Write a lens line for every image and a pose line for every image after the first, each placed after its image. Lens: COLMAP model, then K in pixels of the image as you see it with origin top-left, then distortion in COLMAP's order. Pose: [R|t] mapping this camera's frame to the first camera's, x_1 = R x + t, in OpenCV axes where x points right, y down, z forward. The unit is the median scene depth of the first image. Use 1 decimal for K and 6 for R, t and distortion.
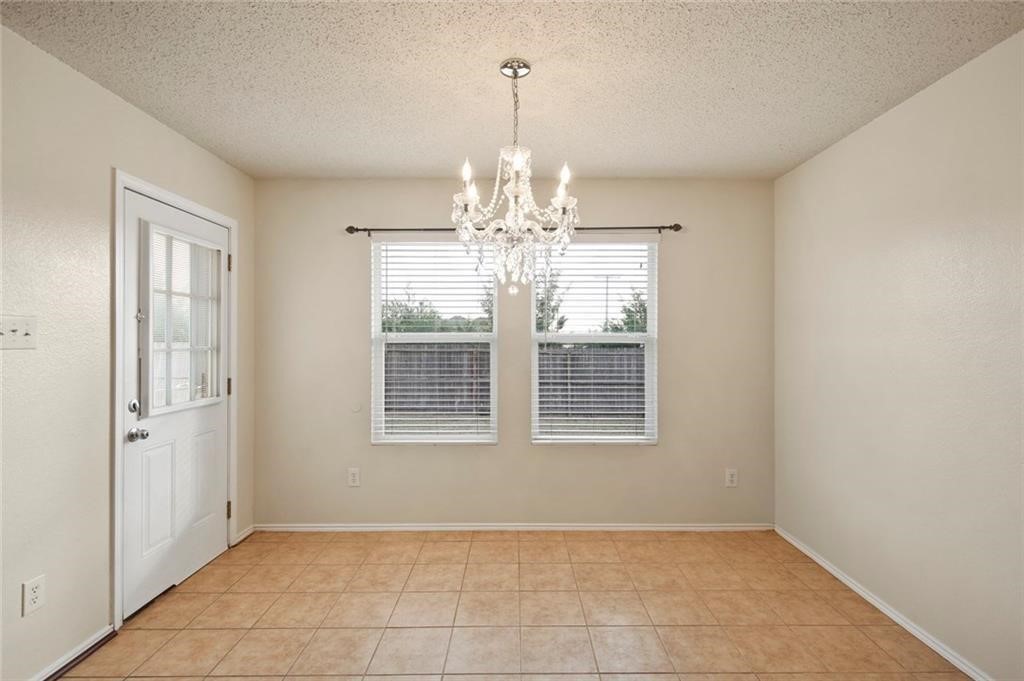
lens RADIAL K [[468.9, 0, 518.3], [0, 468.9, 335.7], [0, 0, 1]] dist [-0.001724, -0.000174]
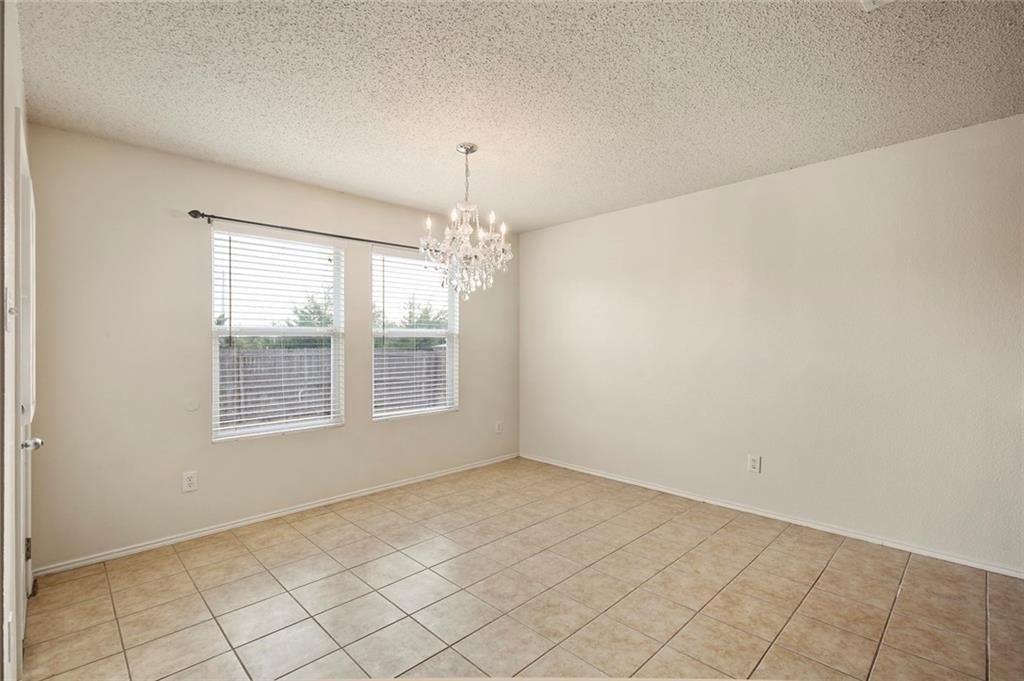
lens RADIAL K [[468.9, 0, 502.6], [0, 468.9, 341.0], [0, 0, 1]] dist [-0.001724, -0.000174]
pose [[0.725381, -0.000874, 0.688347, -0.581147], [-0.000584, 0.999998, 0.001885, 0.025629], [-0.688347, -0.001769, 0.725379, -0.101079]]
